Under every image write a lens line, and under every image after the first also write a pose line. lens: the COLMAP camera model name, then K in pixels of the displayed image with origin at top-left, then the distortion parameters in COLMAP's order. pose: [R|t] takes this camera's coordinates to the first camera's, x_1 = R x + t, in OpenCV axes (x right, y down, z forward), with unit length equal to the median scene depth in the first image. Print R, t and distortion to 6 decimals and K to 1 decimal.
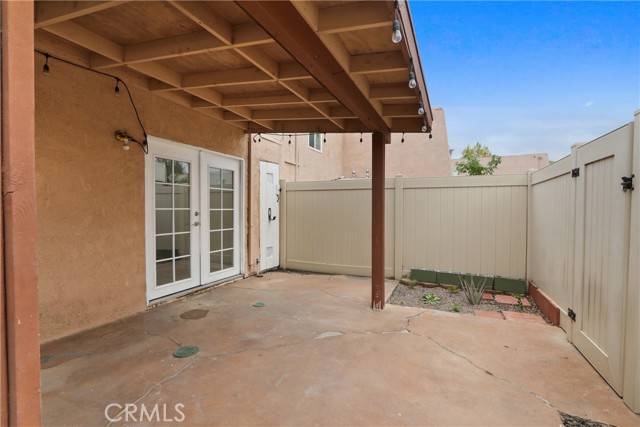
lens RADIAL K [[298.1, 0, 331.4], [0, 298.1, 215.5], [0, 0, 1]] dist [-0.018158, 0.002706]
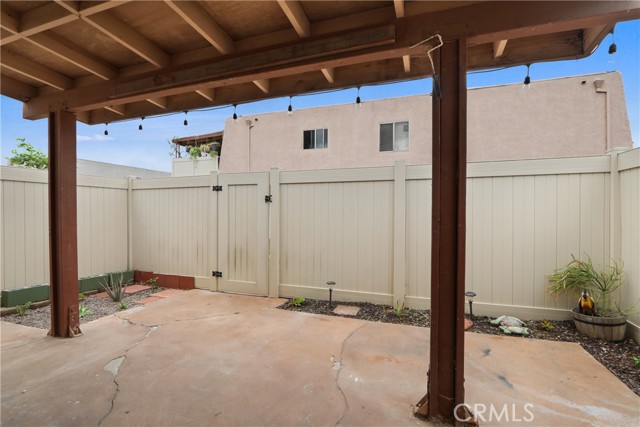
lens RADIAL K [[298.1, 0, 318.9], [0, 298.1, 214.0], [0, 0, 1]] dist [-0.018158, 0.002706]
pose [[-0.047593, -0.010560, 0.998811, -0.823554], [0.016566, 0.999798, 0.011360, -0.008971], [-0.998729, 0.017087, -0.047408, 0.476398]]
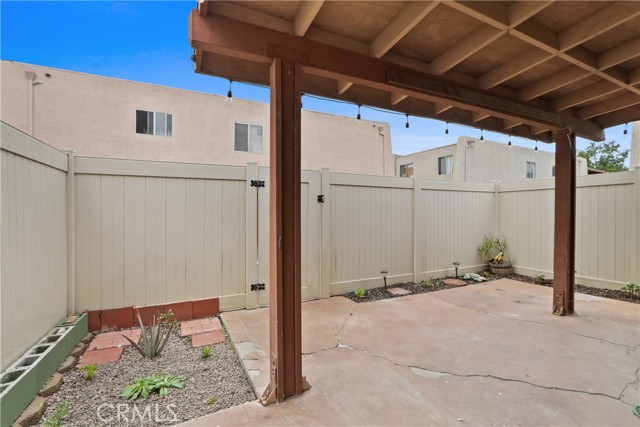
lens RADIAL K [[298.1, 0, 323.9], [0, 298.1, 213.6], [0, 0, 1]] dist [-0.018158, 0.002706]
pose [[-0.752393, -0.006627, 0.658681, -0.304571], [0.009011, 0.999752, 0.020351, -0.028843], [-0.658652, 0.021247, -0.752147, 1.738597]]
